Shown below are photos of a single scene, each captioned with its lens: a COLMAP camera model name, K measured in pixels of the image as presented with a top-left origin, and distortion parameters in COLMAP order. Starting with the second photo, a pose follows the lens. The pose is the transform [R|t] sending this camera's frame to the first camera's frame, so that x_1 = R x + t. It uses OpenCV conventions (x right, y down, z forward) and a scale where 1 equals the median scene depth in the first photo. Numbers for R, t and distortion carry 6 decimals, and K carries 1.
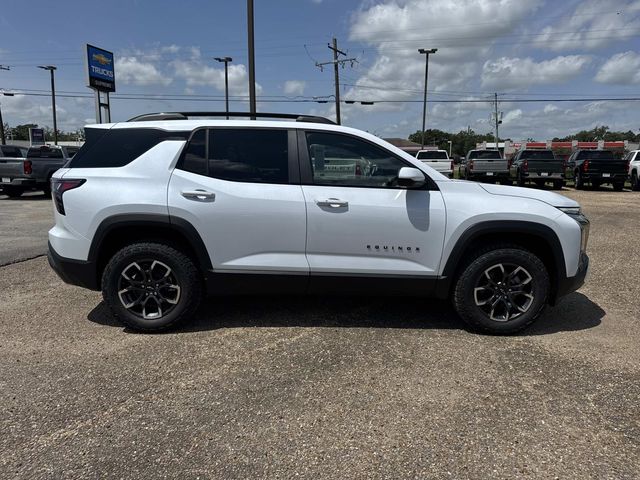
lens RADIAL K [[482.0, 0, 320.0], [0, 482.0, 240.0], [0, 0, 1]] dist [0.006070, -0.006087]
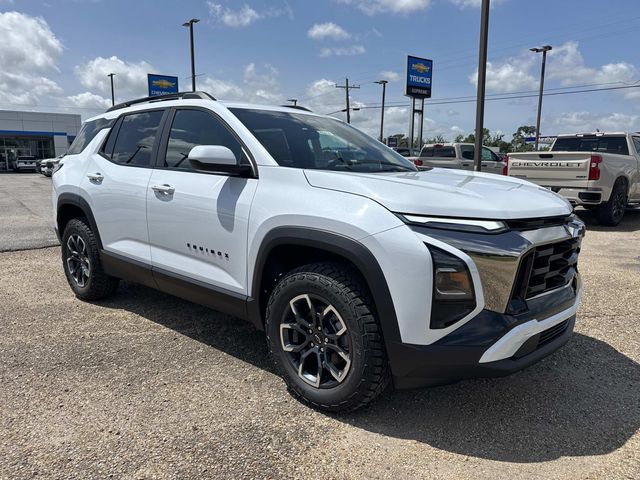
lens RADIAL K [[482.0, 0, 320.0], [0, 482.0, 240.0], [0, 0, 1]] dist [0.006070, -0.006087]
pose [[0.731022, 0.102580, -0.674600, 0.783526], [-0.111452, 0.993309, 0.030269, -0.042220], [0.673191, 0.053058, 0.737563, 0.520783]]
